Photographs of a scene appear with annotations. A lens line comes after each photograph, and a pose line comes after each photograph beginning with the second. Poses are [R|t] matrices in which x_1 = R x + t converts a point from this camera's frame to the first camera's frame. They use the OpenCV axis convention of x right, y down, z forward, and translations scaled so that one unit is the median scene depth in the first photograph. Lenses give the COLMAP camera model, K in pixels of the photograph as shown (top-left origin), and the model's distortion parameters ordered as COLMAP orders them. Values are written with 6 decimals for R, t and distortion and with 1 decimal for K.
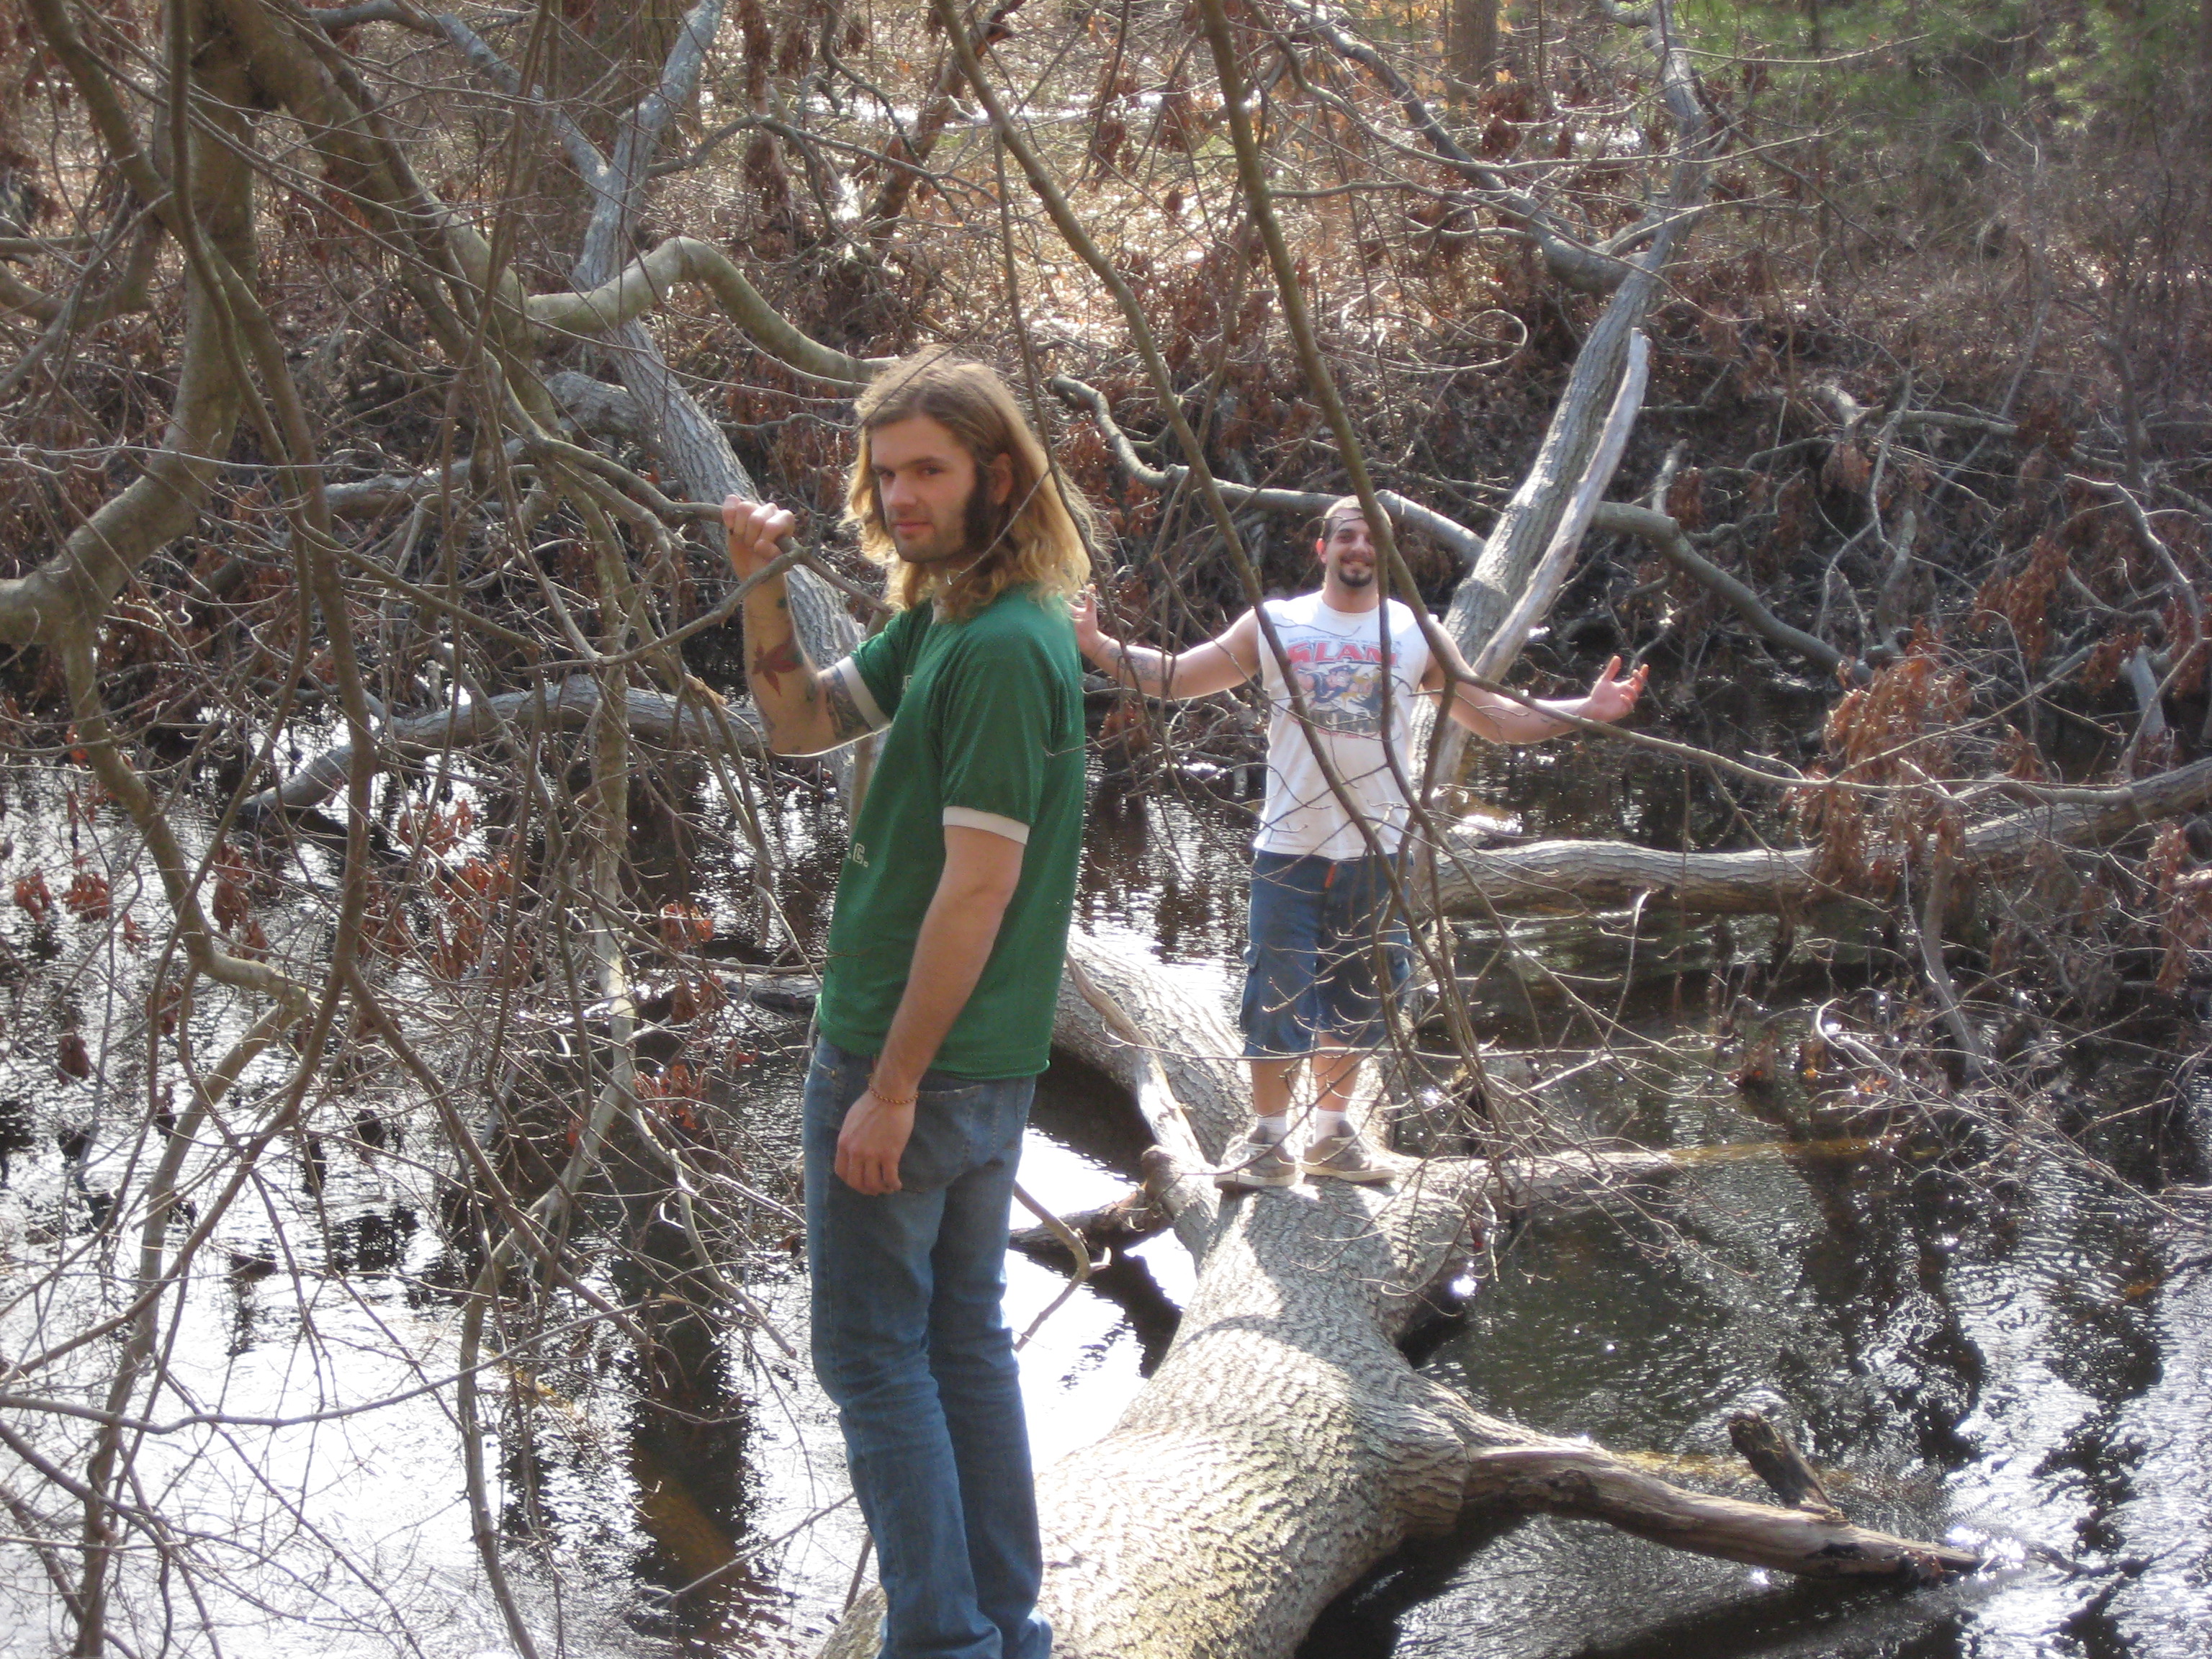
lens RADIAL K [[5585.7, 0, 1106.0], [0, 5585.7, 829.5], [0, 0, 1]] dist [0.019921, 0.054133]
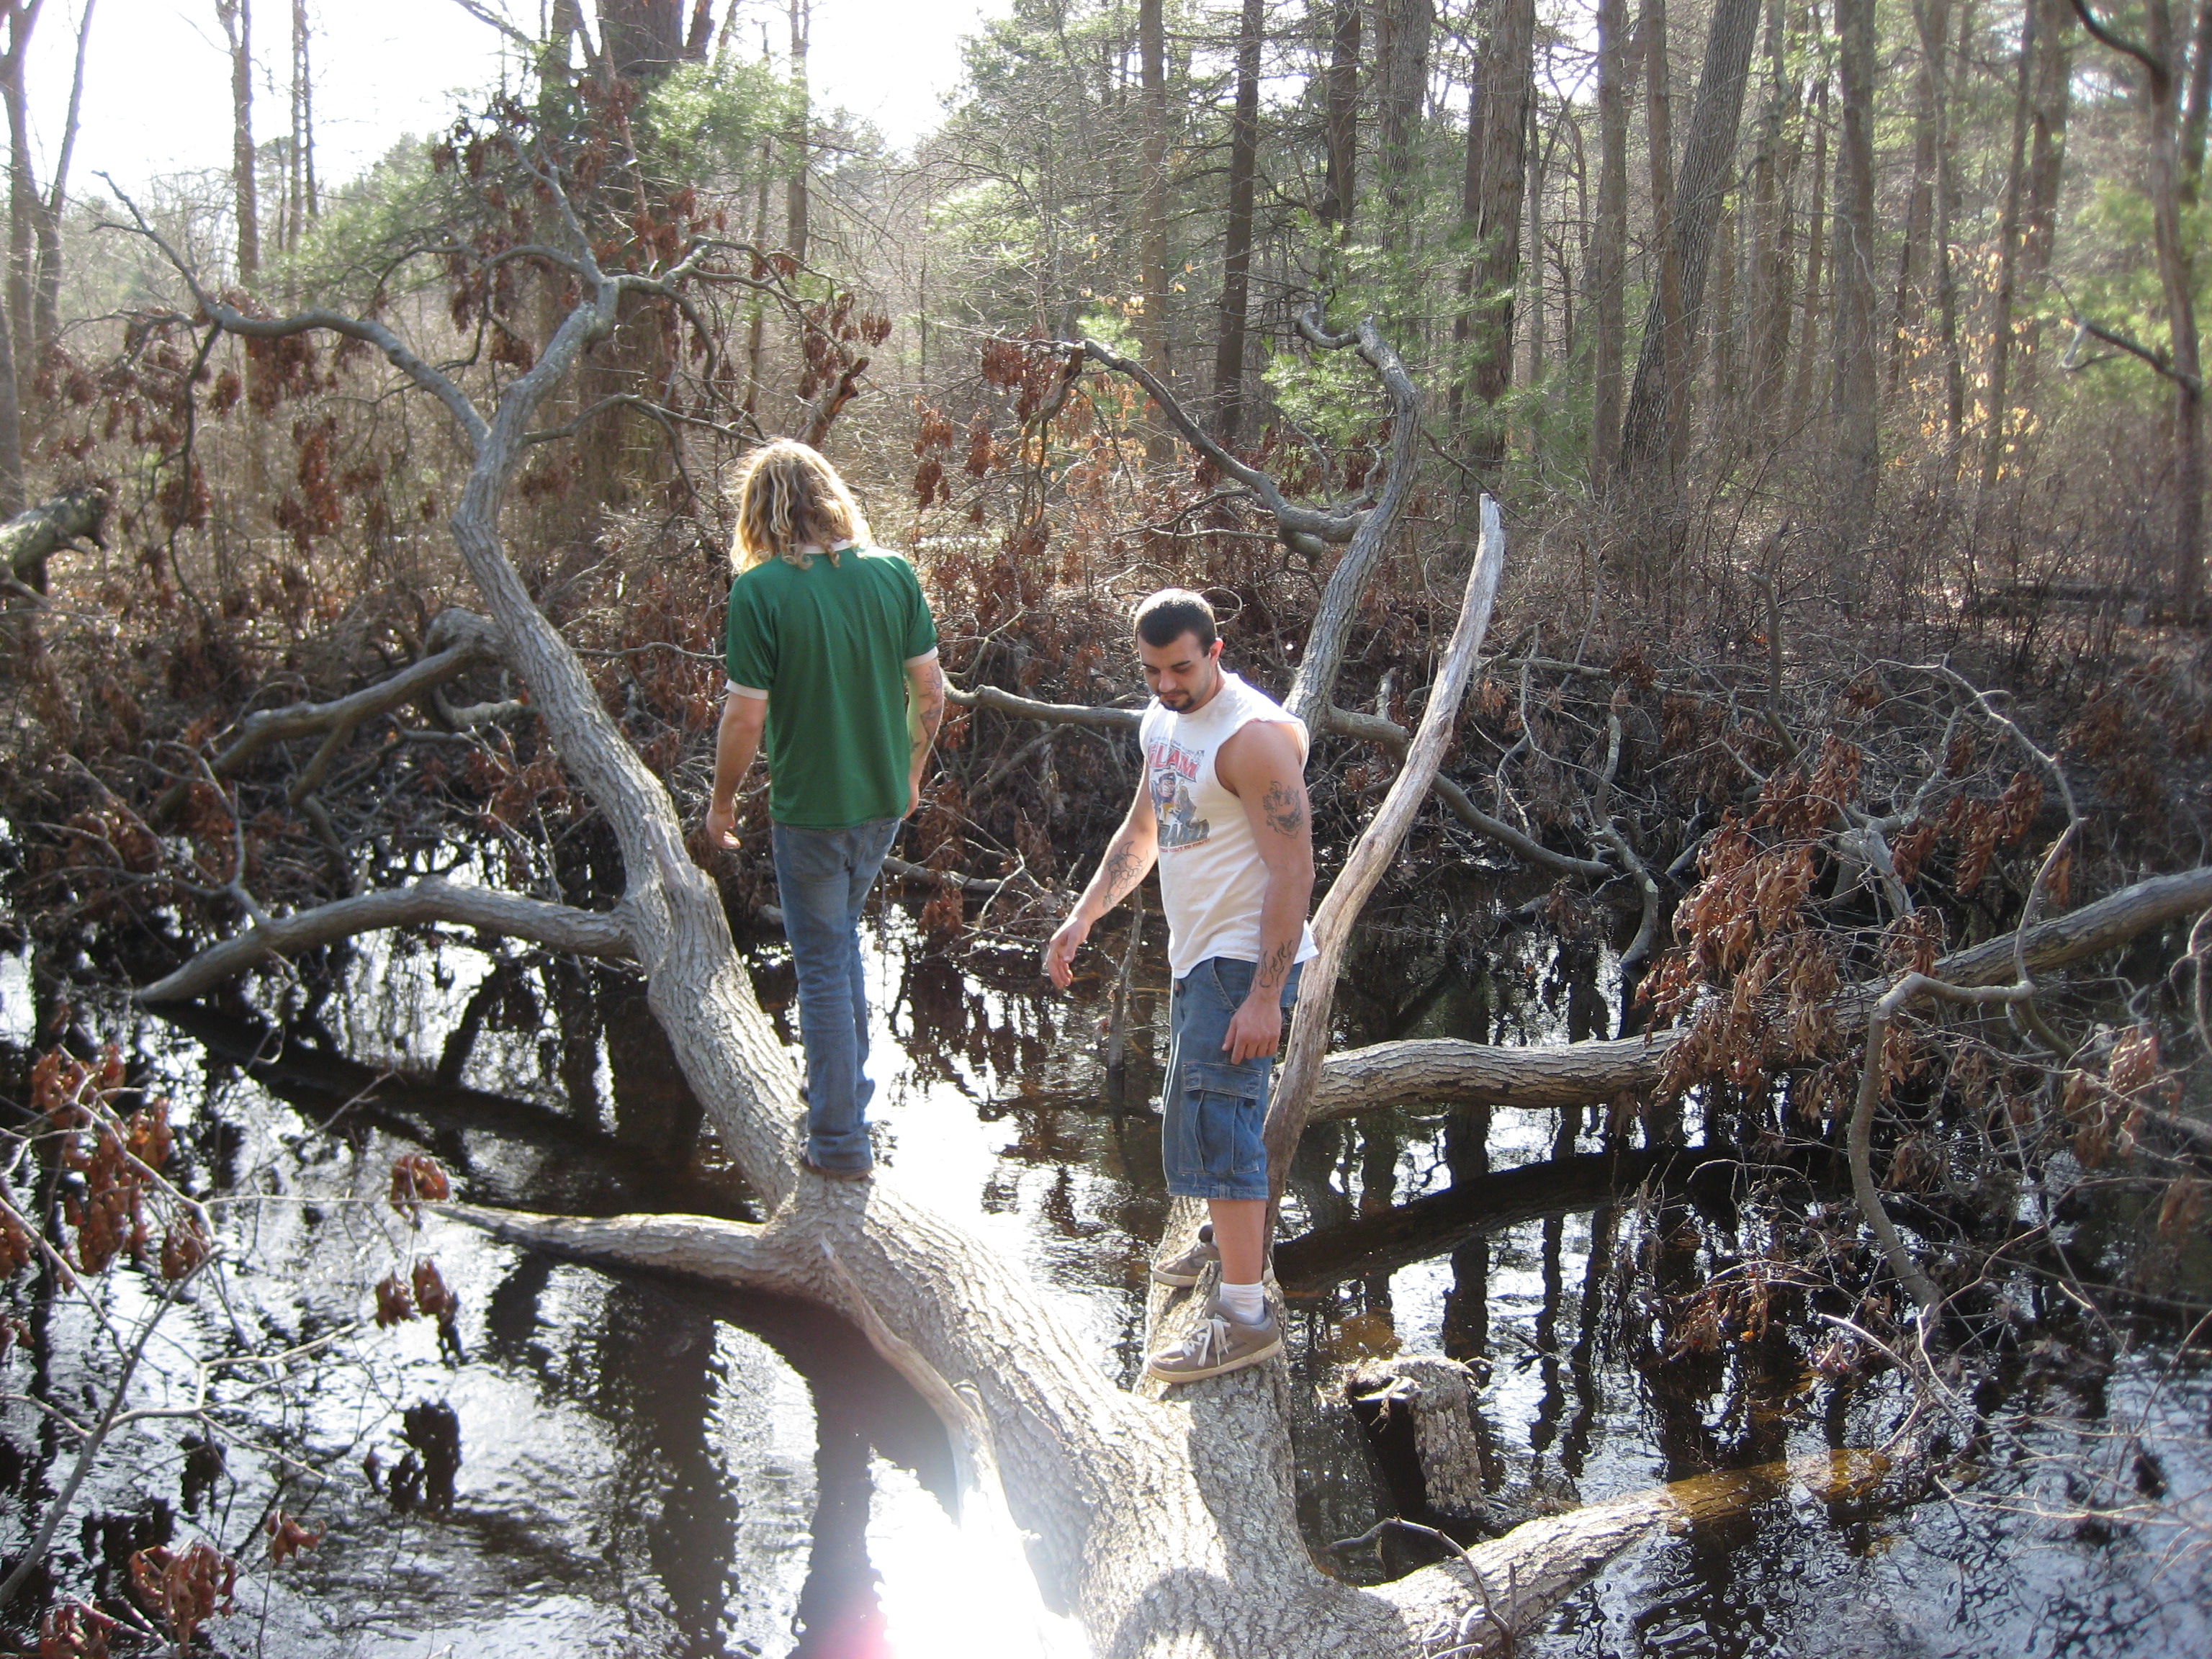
lens RADIAL K [[2313.3, 0, 1067.9], [0, 2313.3, 826.8], [0, 0, 1]] dist [-0.165795, 0.217498]
pose [[0.998505, -0.013749, 0.052908, 0.003983], [0.015652, 0.999239, -0.035727, -0.018185], [-0.052377, 0.036502, 0.997960, 0.520903]]
